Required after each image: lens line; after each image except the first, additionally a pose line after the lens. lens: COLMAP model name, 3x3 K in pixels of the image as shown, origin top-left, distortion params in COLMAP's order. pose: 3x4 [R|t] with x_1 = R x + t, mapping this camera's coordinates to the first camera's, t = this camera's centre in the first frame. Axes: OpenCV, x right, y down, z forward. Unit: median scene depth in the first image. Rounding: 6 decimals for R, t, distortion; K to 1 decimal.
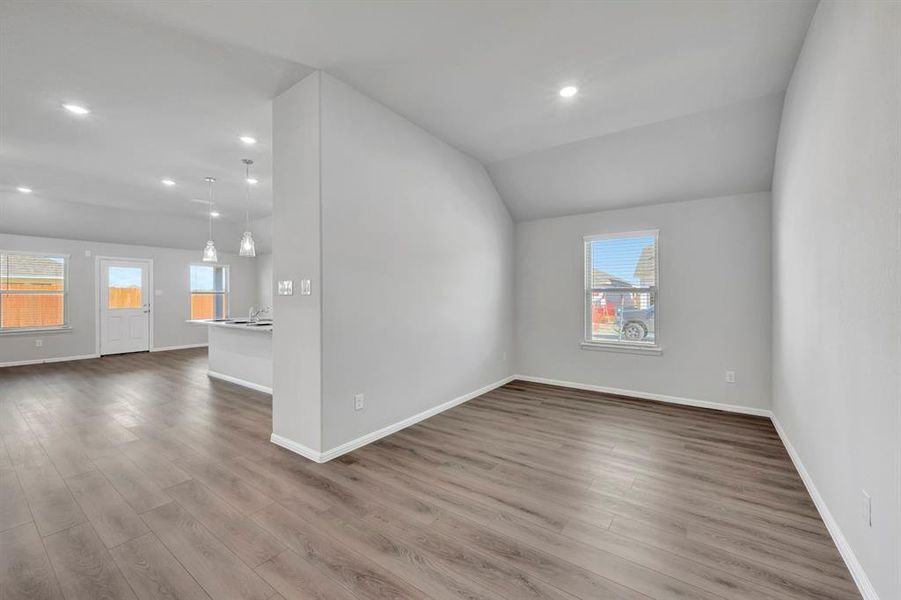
lens RADIAL K [[356.5, 0, 448.6], [0, 356.5, 300.0], [0, 0, 1]] dist [0.000658, 0.000341]
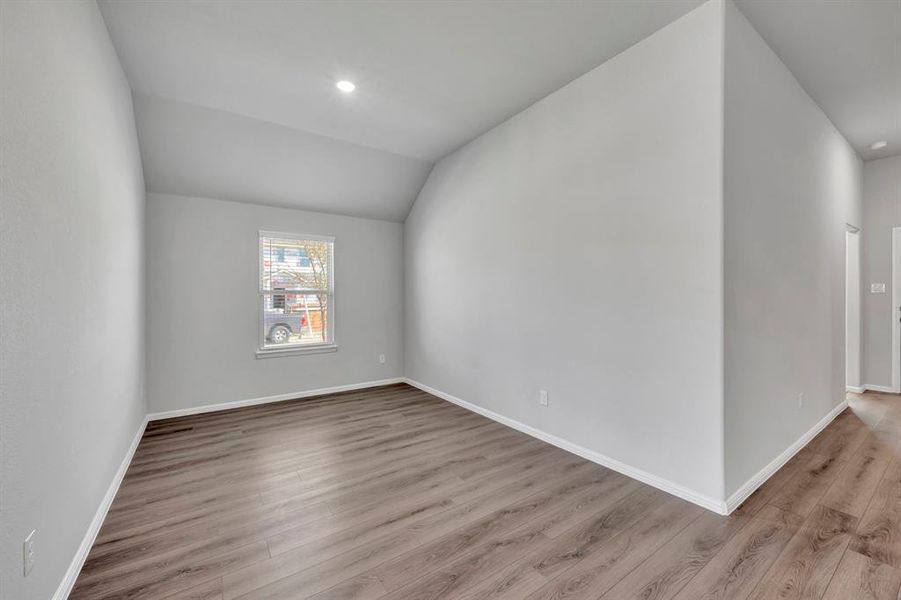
lens RADIAL K [[356.5, 0, 466.9], [0, 356.5, 299.0], [0, 0, 1]] dist [0.000658, 0.000341]
pose [[0.338542, -0.008966, 0.940909, -0.366053], [0.021254, 0.999772, 0.001879, 0.000238], [-0.940711, 0.019362, 0.338656, 0.288605]]
